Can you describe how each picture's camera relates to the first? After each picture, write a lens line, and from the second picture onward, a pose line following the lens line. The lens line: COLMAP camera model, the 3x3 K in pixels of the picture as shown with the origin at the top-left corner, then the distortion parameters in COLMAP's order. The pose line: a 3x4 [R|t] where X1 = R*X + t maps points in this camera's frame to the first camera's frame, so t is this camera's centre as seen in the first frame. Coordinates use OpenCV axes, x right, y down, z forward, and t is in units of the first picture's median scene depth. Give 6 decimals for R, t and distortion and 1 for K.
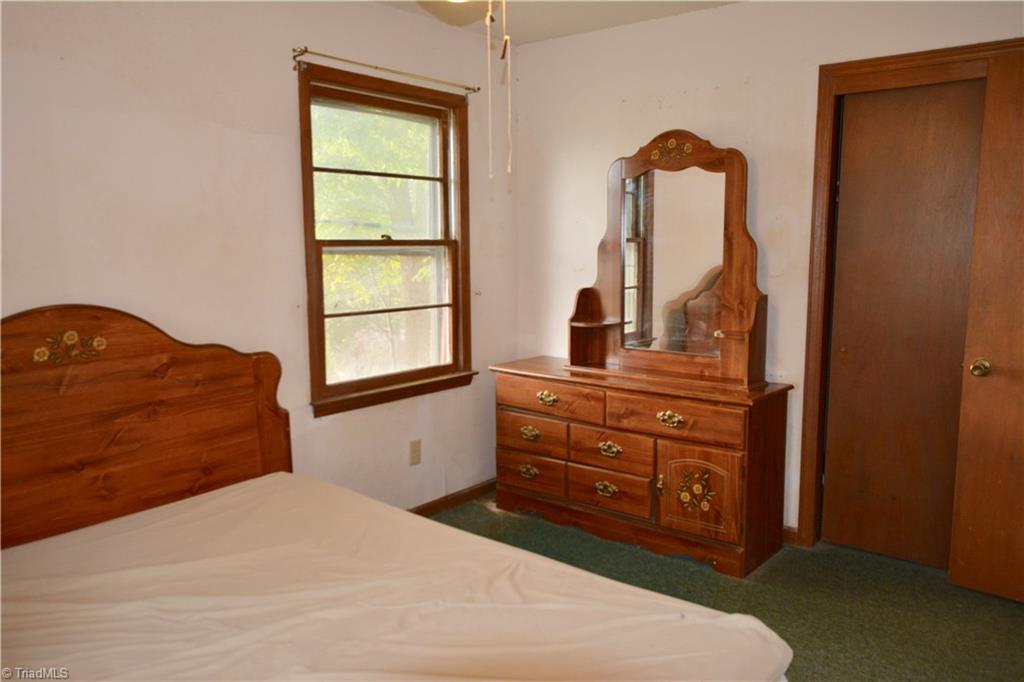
lens RADIAL K [[775.2, 0, 512.0], [0, 775.2, 341.0], [0, 0, 1]] dist [-0.000865, -0.000314]
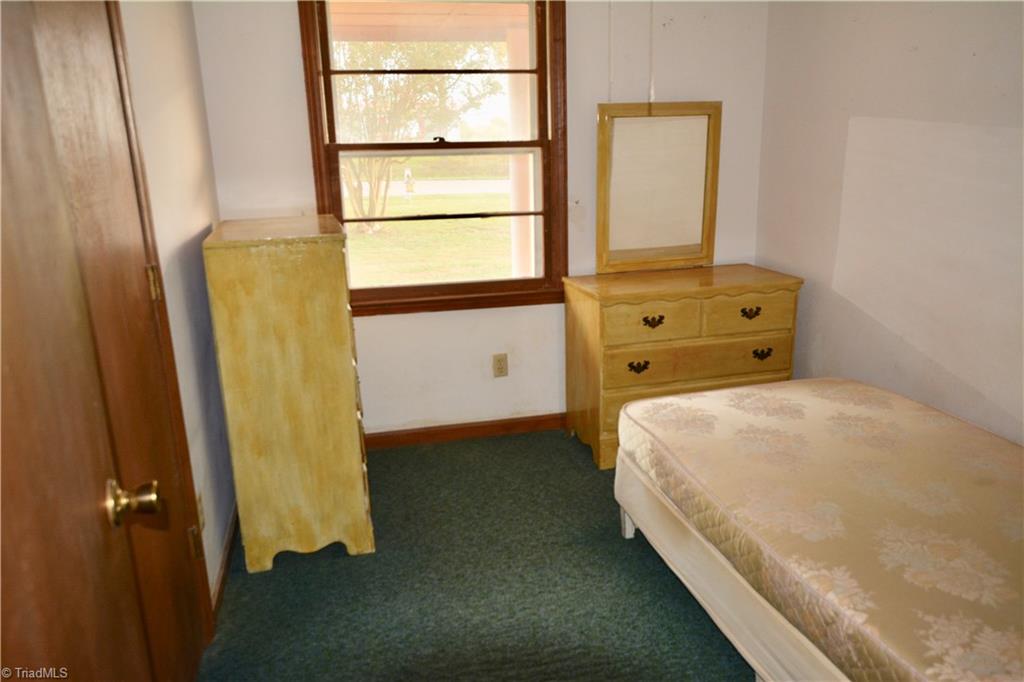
lens RADIAL K [[775.2, 0, 512.0], [0, 775.2, 341.0], [0, 0, 1]] dist [-0.000865, -0.000314]
pose [[0.797546, 0.152357, -0.583702, 0.453365], [-0.065732, 0.983769, 0.166969, -0.049170], [0.599666, -0.094797, 0.794616, 0.243119]]
